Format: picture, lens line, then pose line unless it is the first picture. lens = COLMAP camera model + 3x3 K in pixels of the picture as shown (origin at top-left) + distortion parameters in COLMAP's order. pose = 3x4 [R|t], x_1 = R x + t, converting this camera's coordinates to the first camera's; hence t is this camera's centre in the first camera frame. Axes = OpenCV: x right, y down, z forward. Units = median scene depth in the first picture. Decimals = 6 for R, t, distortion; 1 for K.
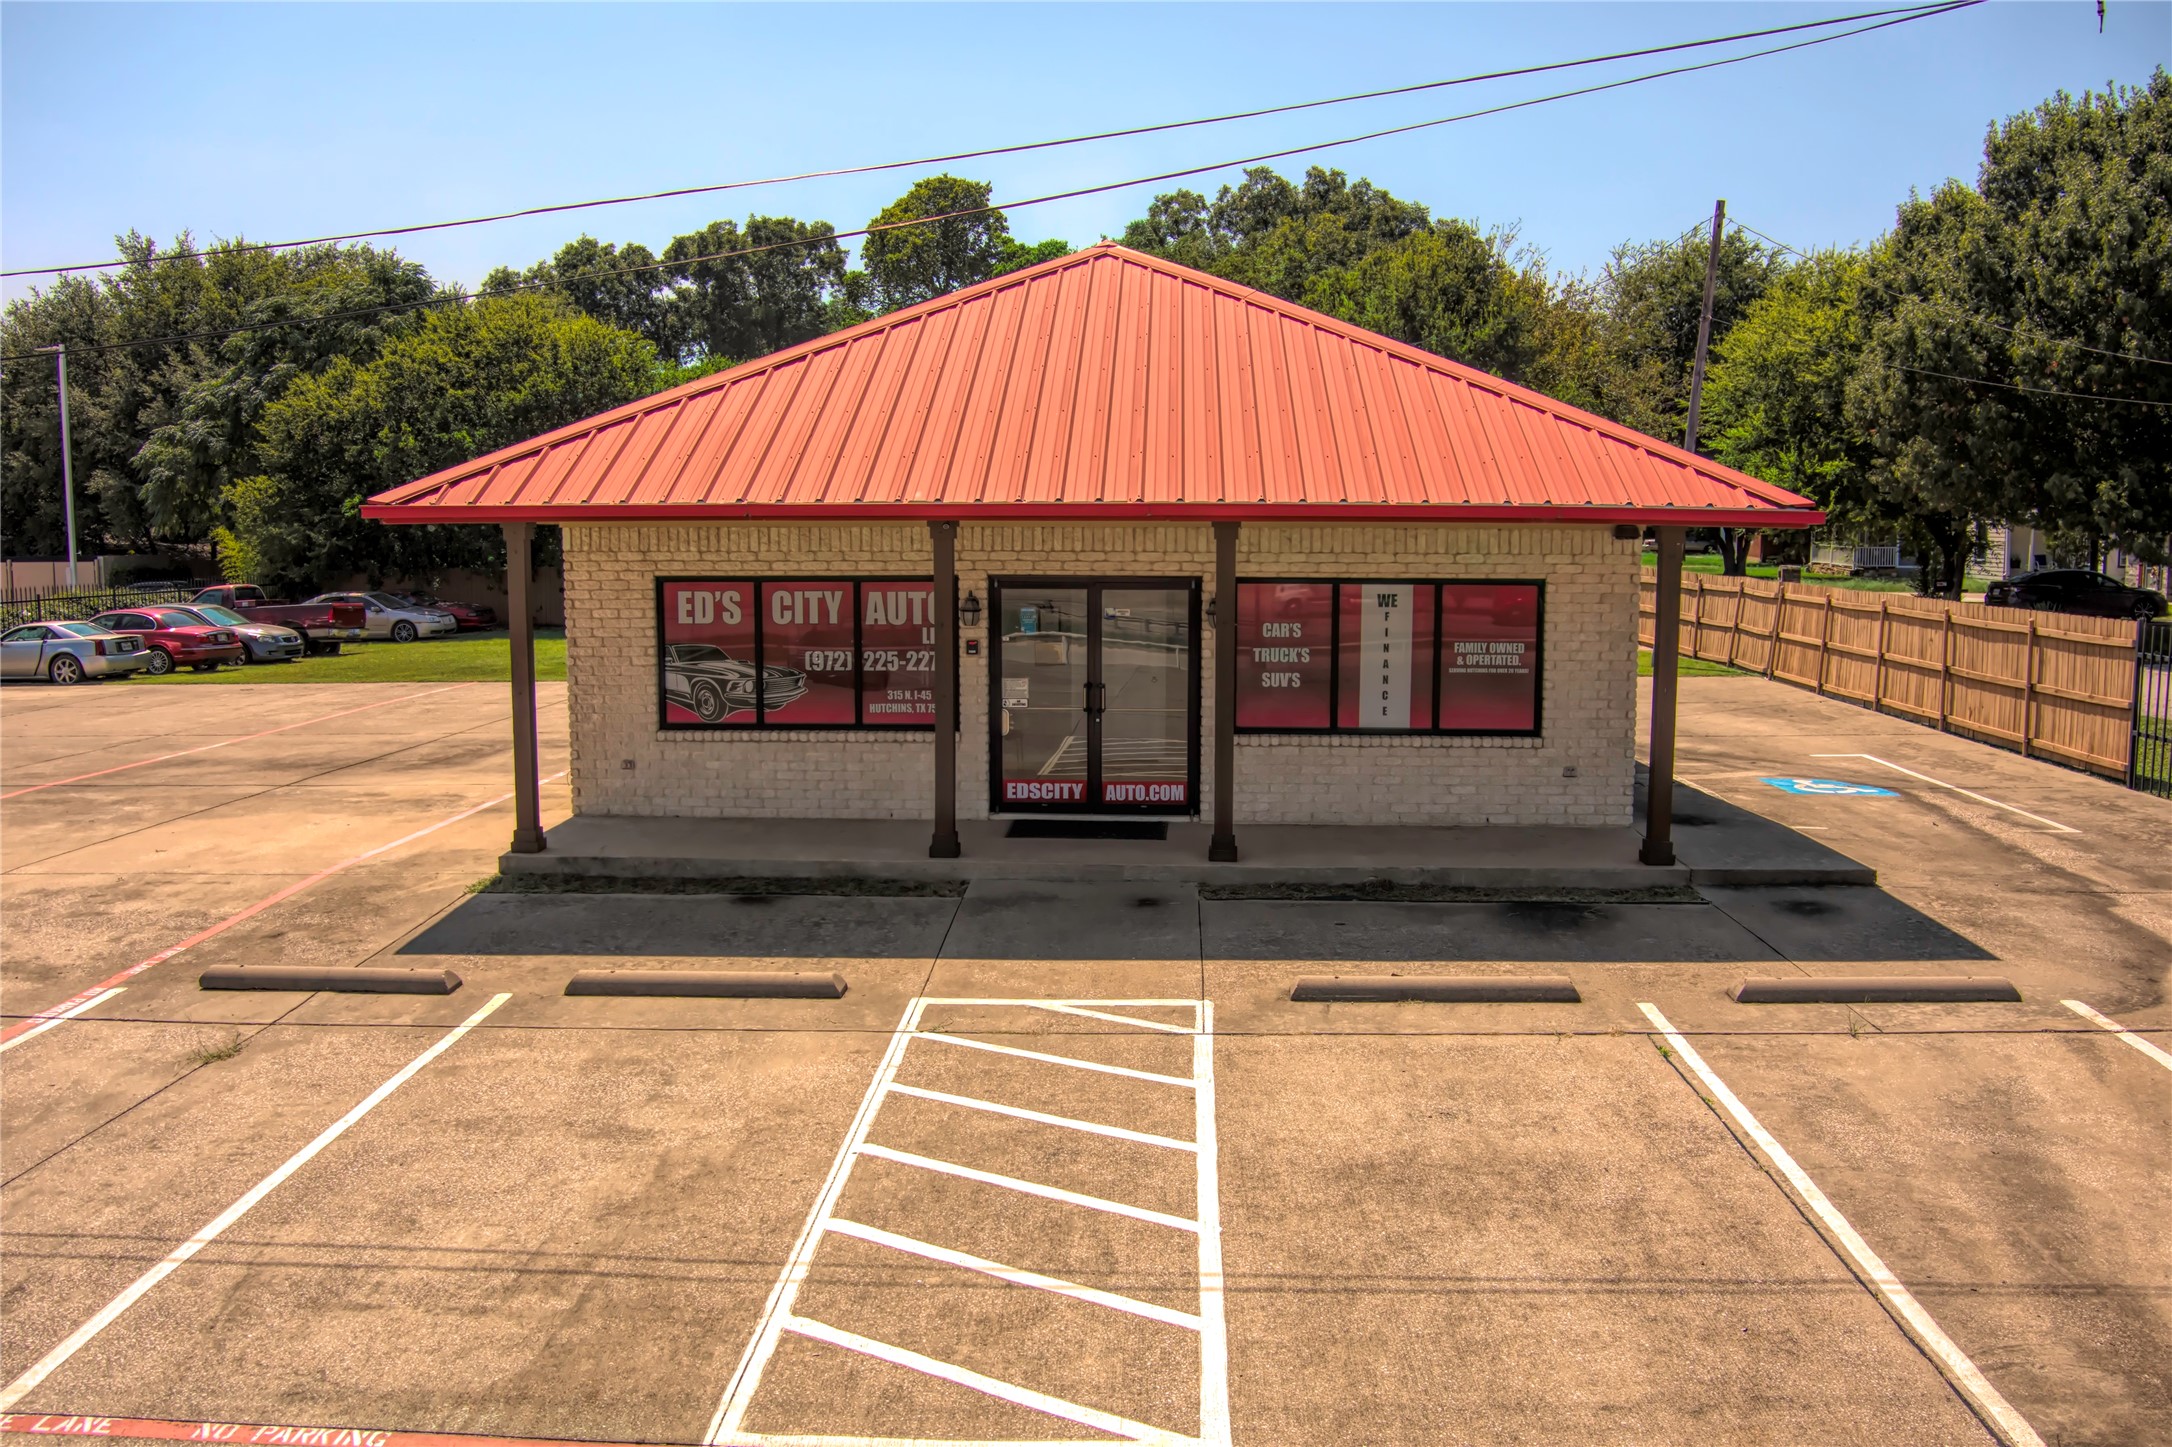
lens RADIAL K [[1761.2, 0, 1073.7], [0, 1761.2, 723.0], [0, 0, 1]] dist [-0.115869, 0.036014]
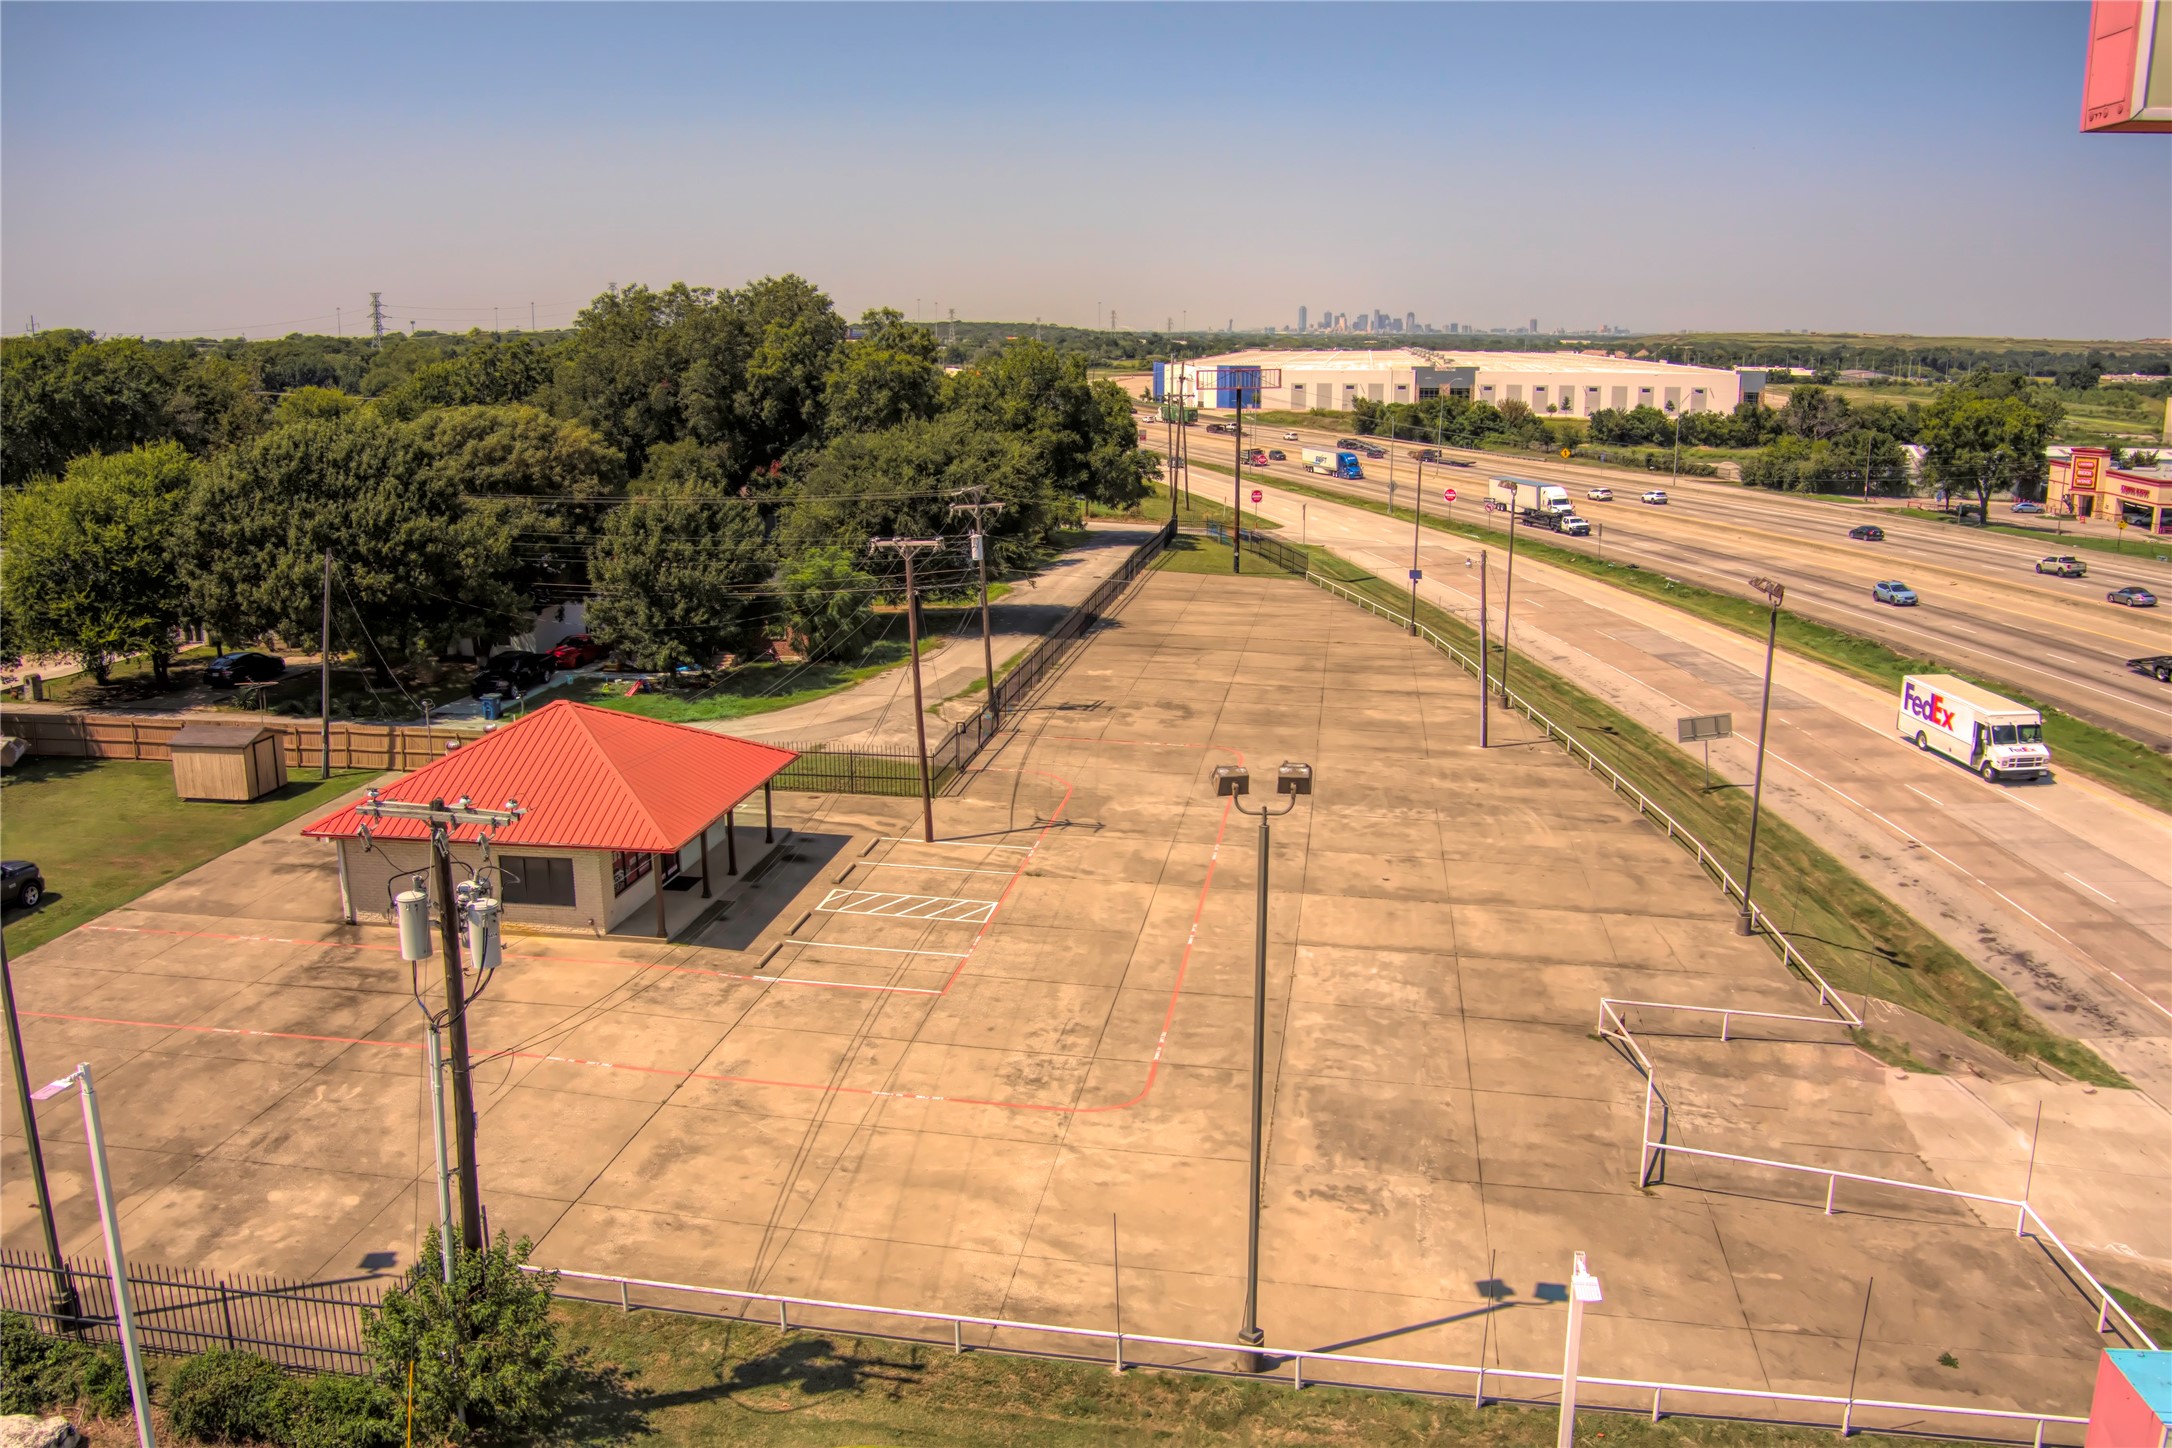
lens RADIAL K [[1761.2, 0, 1100.7], [0, 1761.2, 740.8], [0, 0, 1]] dist [-0.115869, 0.036014]
pose [[0.099025, -0.233293, 0.967351, -4.609615], [0.115690, 0.968236, 0.221663, -1.273672], [-0.988337, 0.089963, 0.122870, -0.384800]]
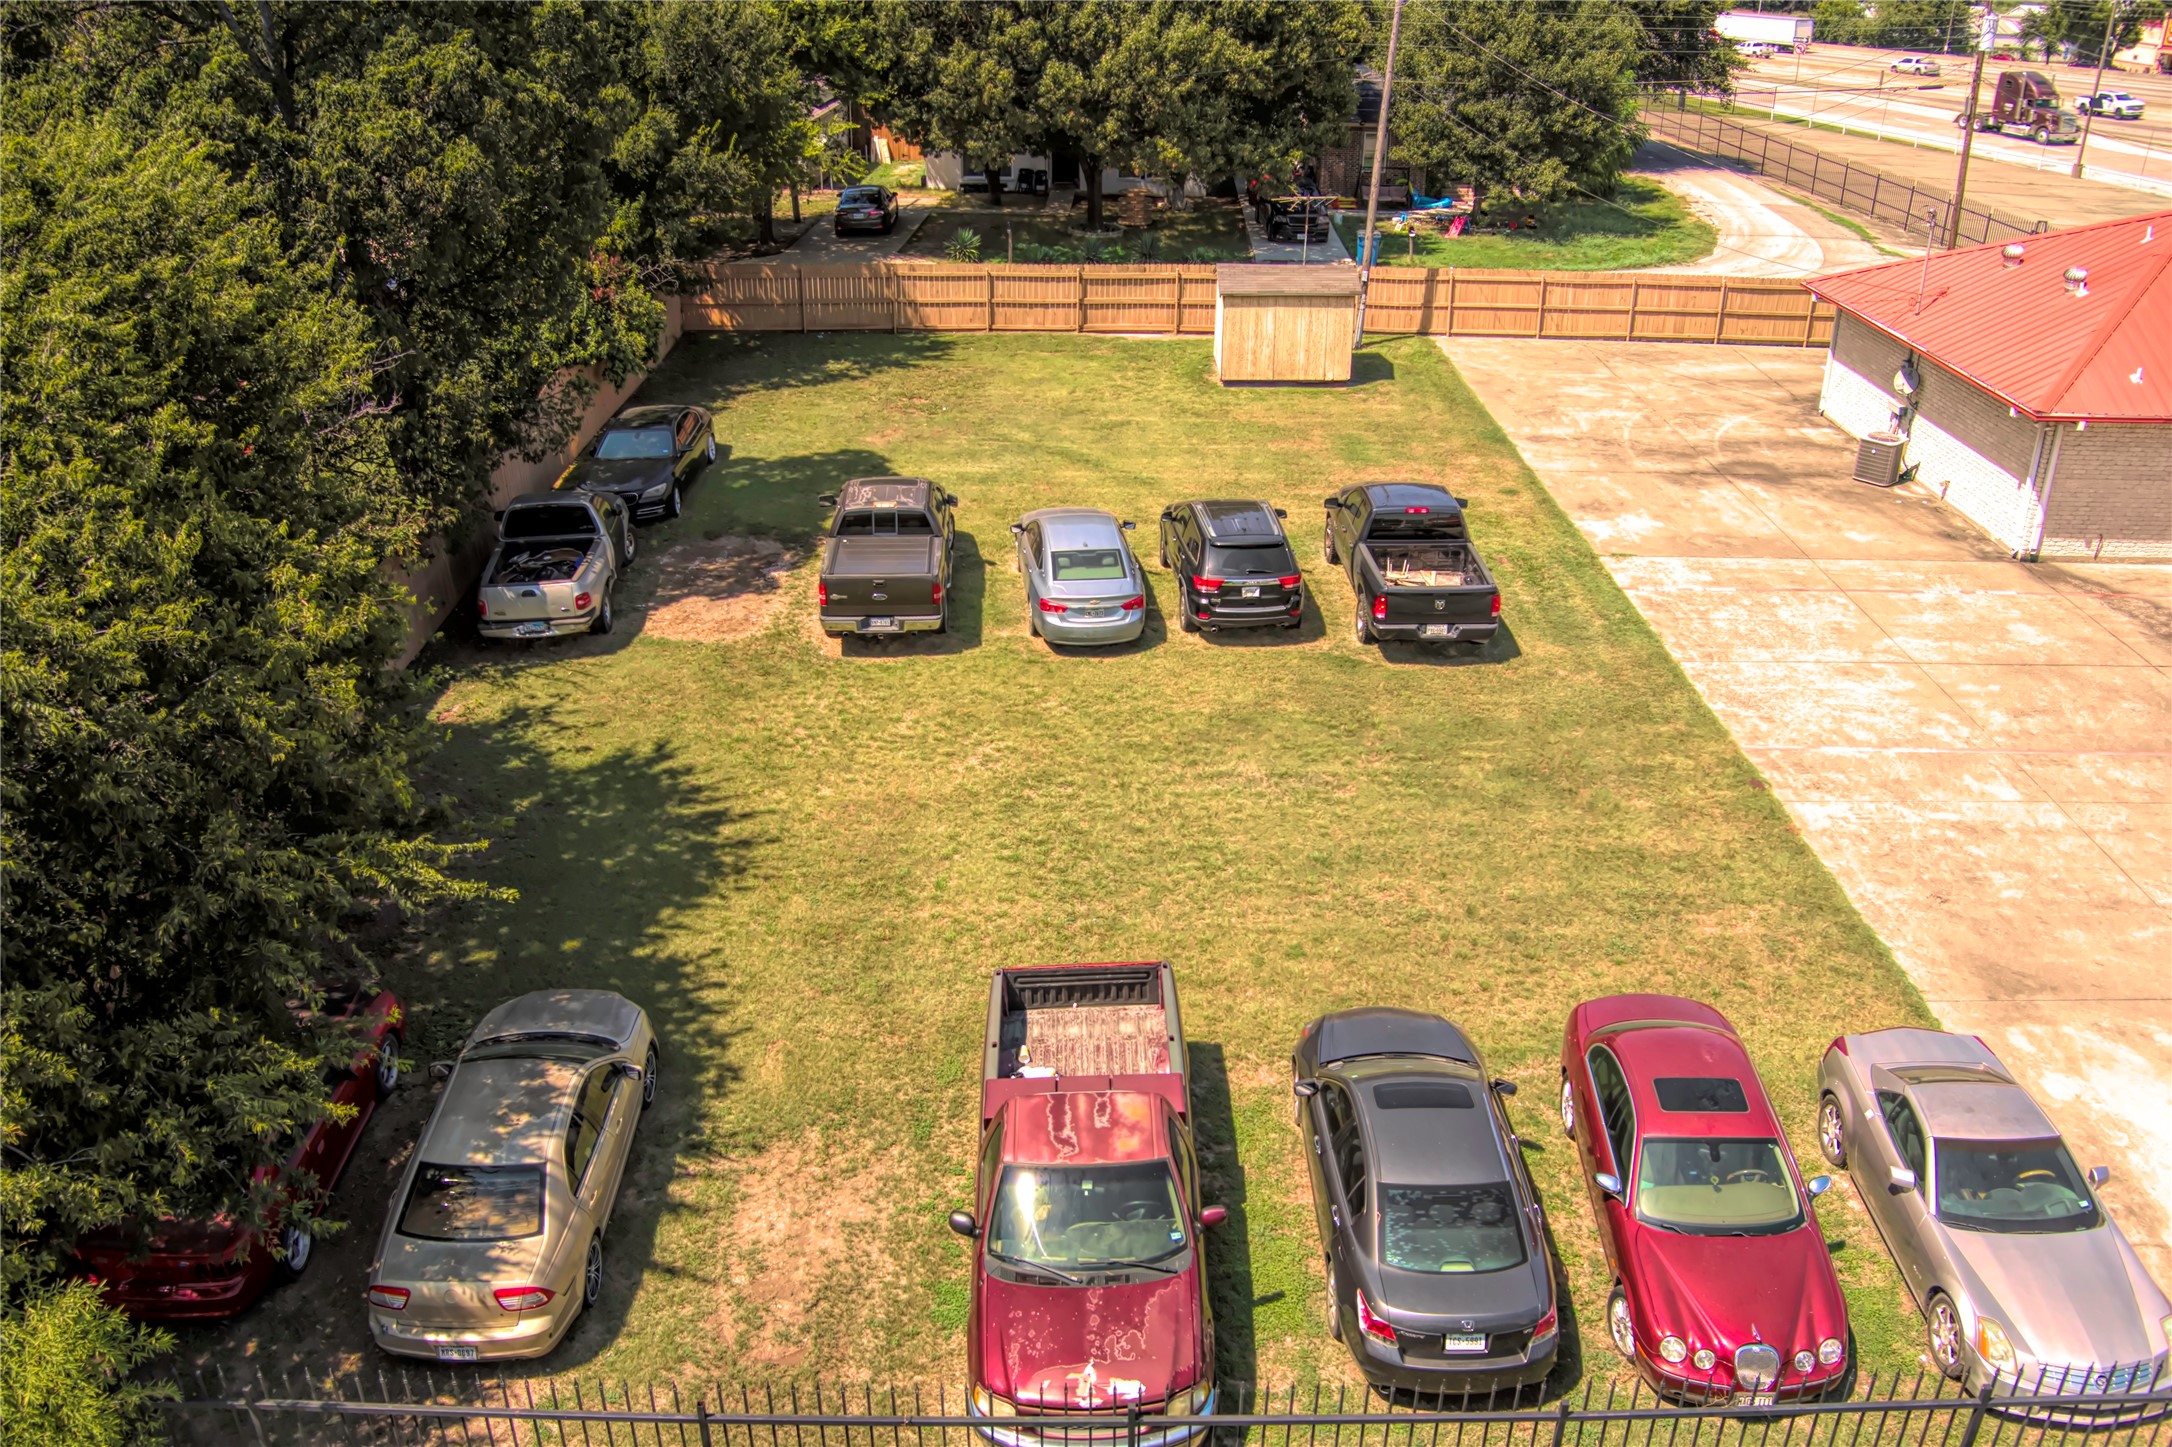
lens RADIAL K [[1761.2, 0, 1078.2], [0, 1761.2, 735.4], [0, 0, 1]] dist [-0.115869, 0.036014]
pose [[-0.051146, -0.439672, 0.896701, -3.058210], [0.109797, 0.889958, 0.442628, -1.191795], [-0.992637, 0.121094, 0.002757, 3.893714]]
